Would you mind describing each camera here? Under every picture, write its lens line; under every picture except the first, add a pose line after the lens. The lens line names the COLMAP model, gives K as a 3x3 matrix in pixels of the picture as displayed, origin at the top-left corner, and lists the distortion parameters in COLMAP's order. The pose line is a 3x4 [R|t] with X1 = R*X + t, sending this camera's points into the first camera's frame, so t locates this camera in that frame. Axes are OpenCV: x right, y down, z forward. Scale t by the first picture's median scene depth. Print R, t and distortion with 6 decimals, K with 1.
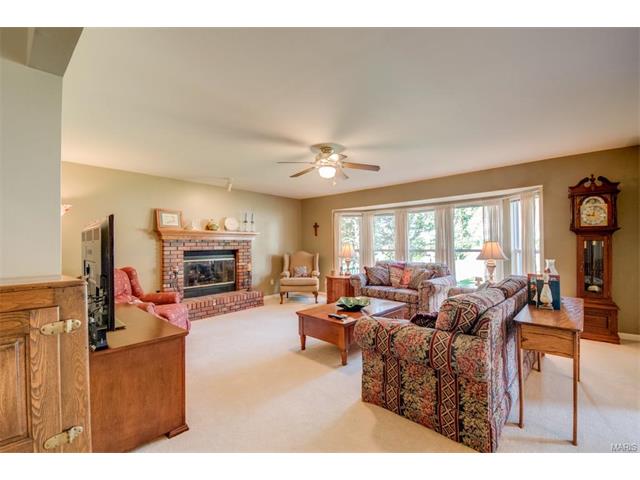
lens RADIAL K [[262.9, 0, 319.4], [0, 262.9, 242.0], [0, 0, 1]] dist [0.001708, -0.002165]
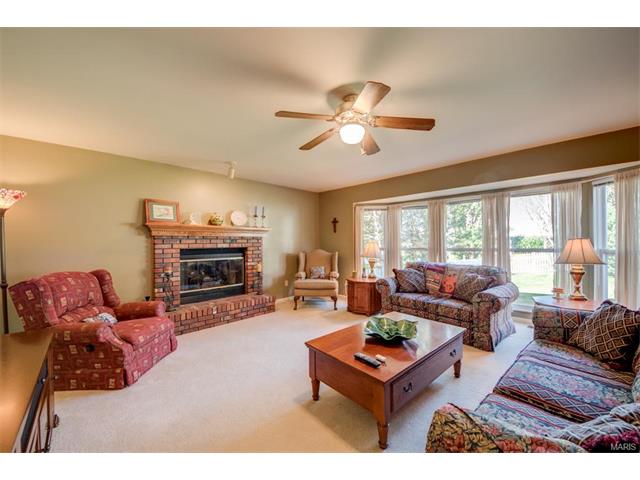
lens RADIAL K [[244.6, 0, 326.2], [0, 244.6, 242.1], [0, 0, 1]] dist [-0.003887, -0.000647]
pose [[0.998814, 0.002539, -0.048621, -0.003764], [-0.001990, 0.999934, 0.011325, 0.001110], [0.048647, -0.011215, 0.998753, 0.264914]]
